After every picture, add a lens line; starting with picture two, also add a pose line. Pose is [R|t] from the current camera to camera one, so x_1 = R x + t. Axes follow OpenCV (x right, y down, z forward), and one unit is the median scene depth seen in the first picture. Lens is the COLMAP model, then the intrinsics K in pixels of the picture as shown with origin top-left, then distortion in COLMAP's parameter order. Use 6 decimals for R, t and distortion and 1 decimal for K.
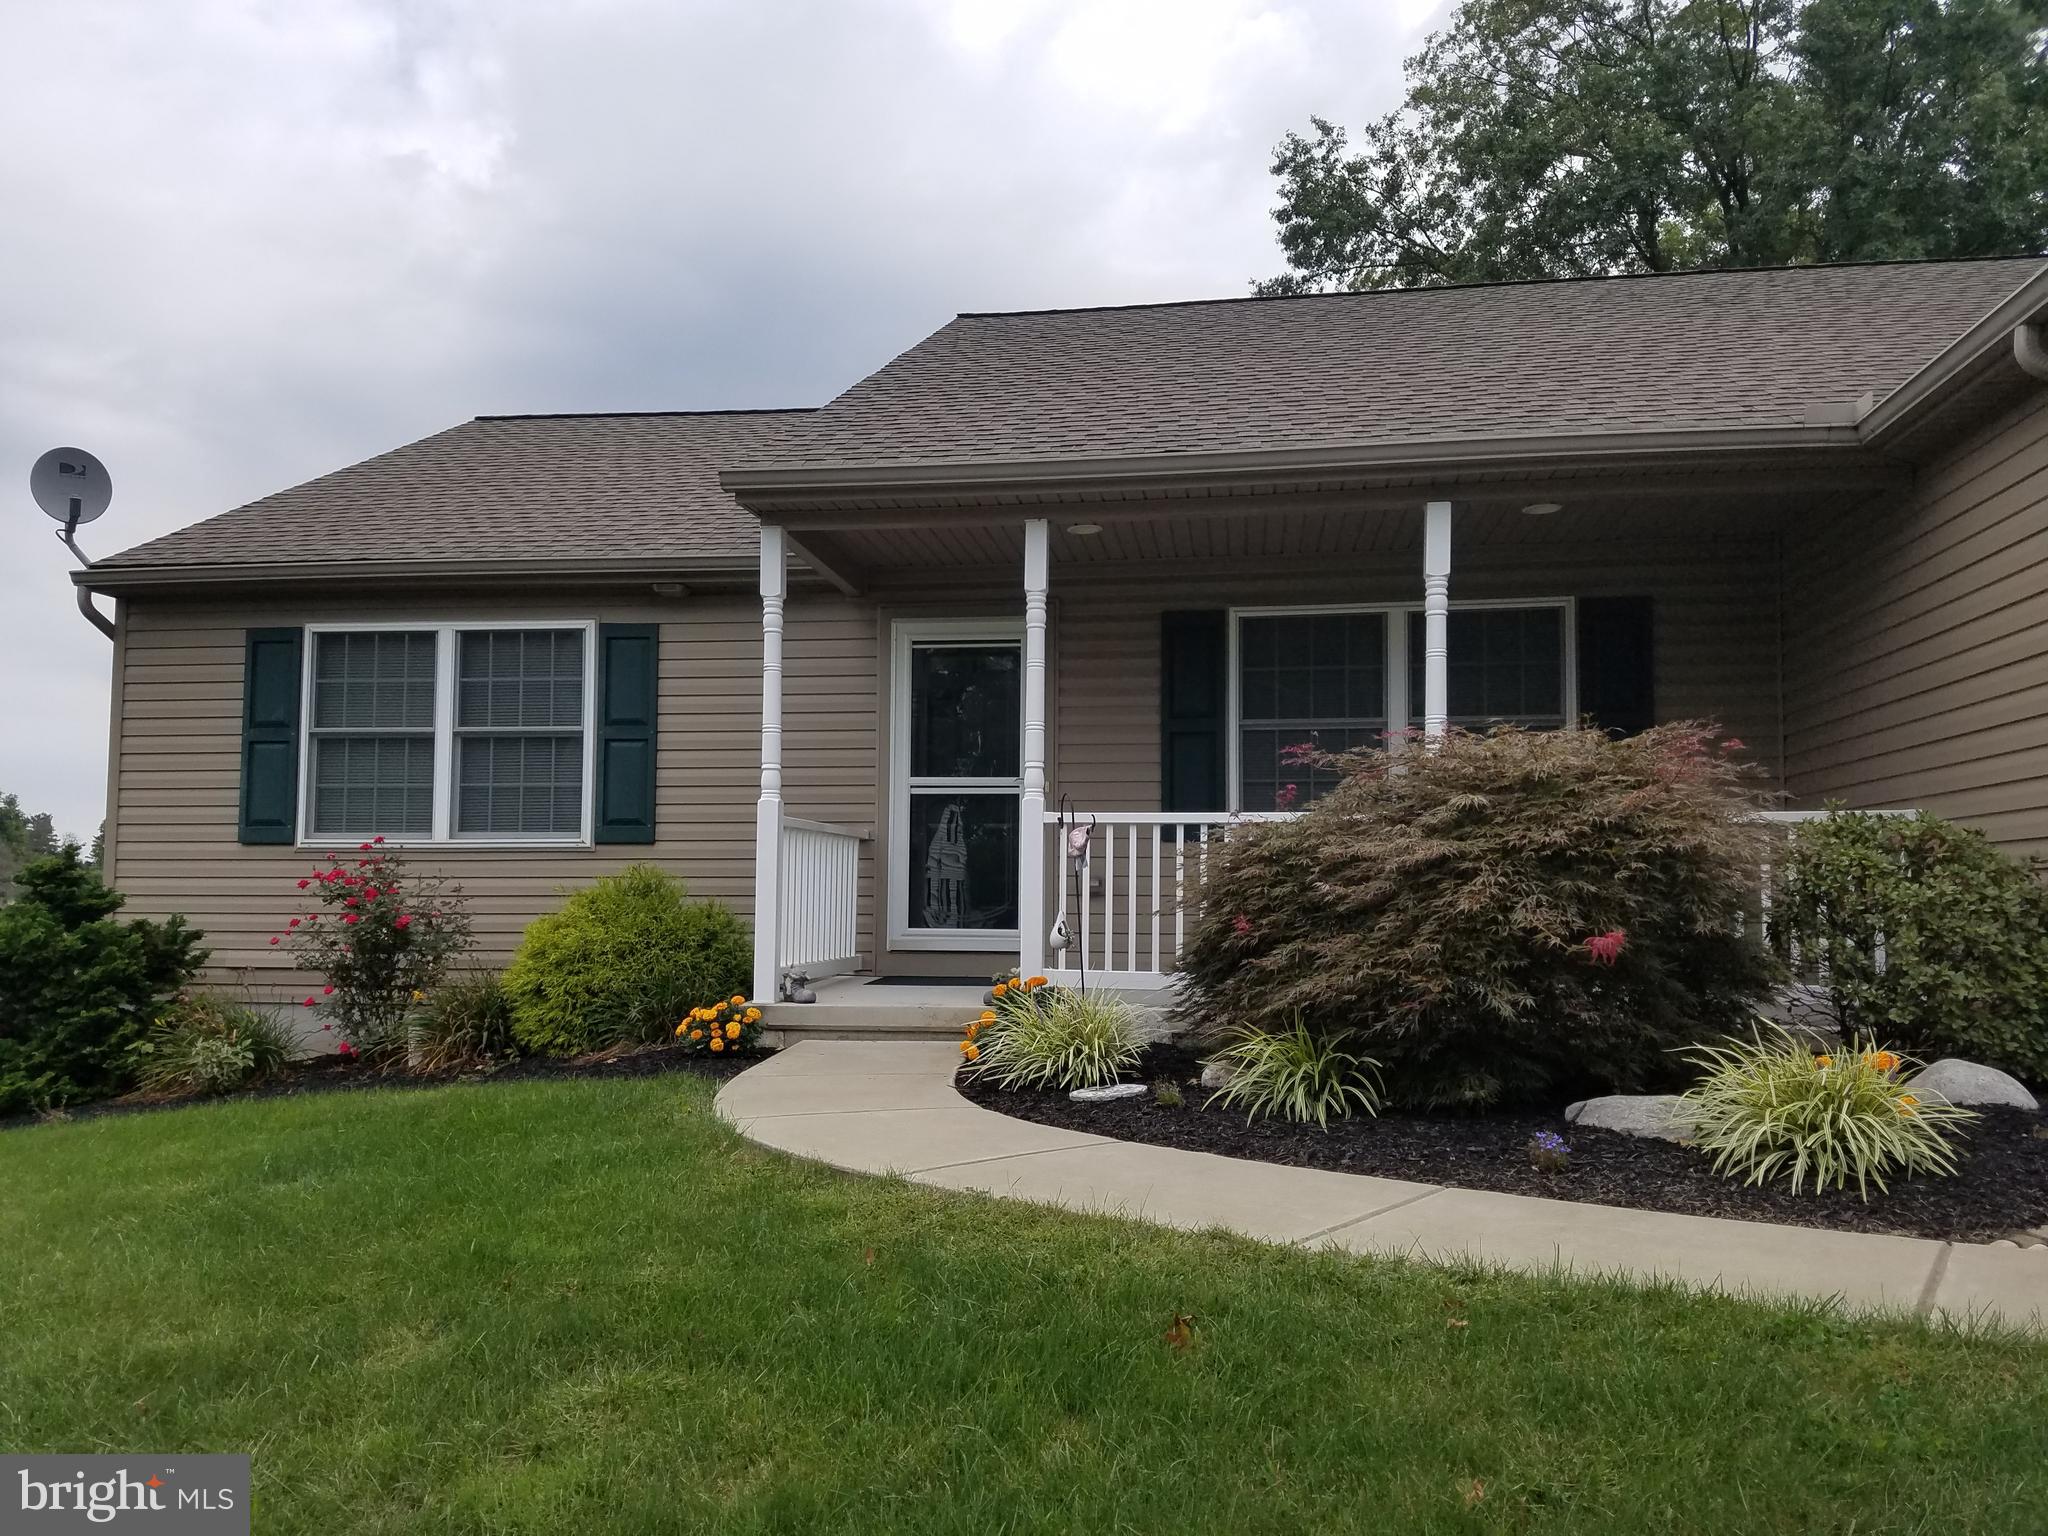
lens RADIAL K [[1605.9, 0, 1014.6], [0, 1605.9, 809.0], [0, 0, 1]] dist [0.290665, -0.427884]
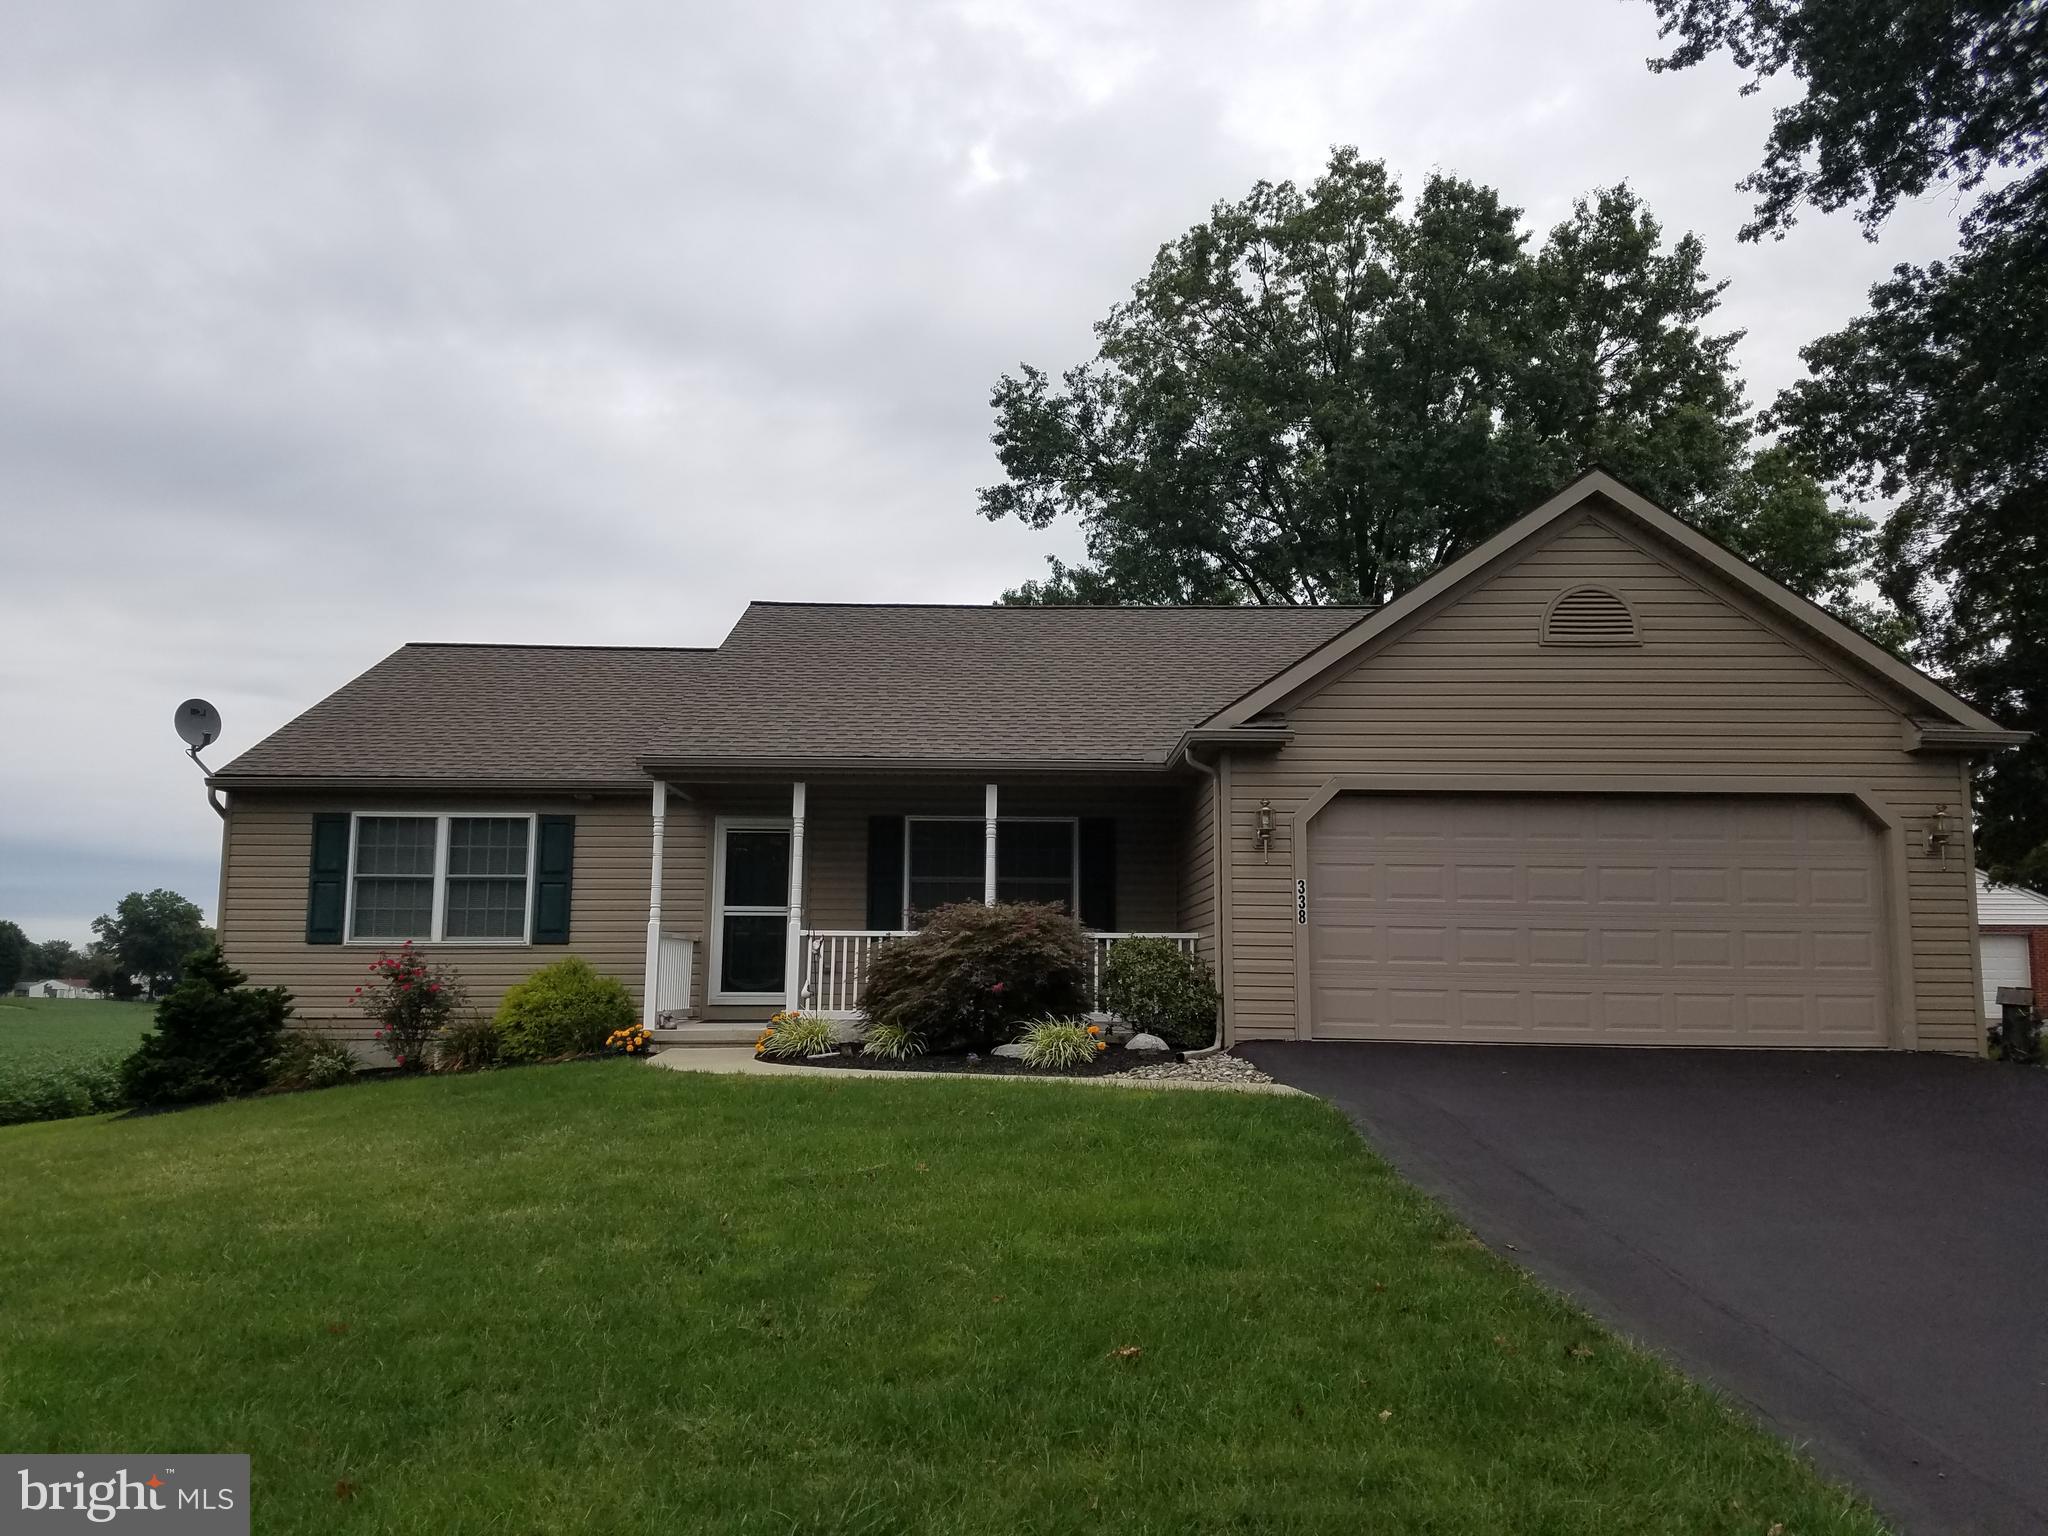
lens RADIAL K [[1605.9, 0, 1014.6], [0, 1605.9, 809.0], [0, 0, 1]] dist [0.290665, -0.427884]
pose [[0.989137, 0.019355, 0.145719, -0.010931], [-0.011862, 0.998571, -0.052117, -0.037369], [-0.146519, 0.049822, 0.987952, -0.813715]]
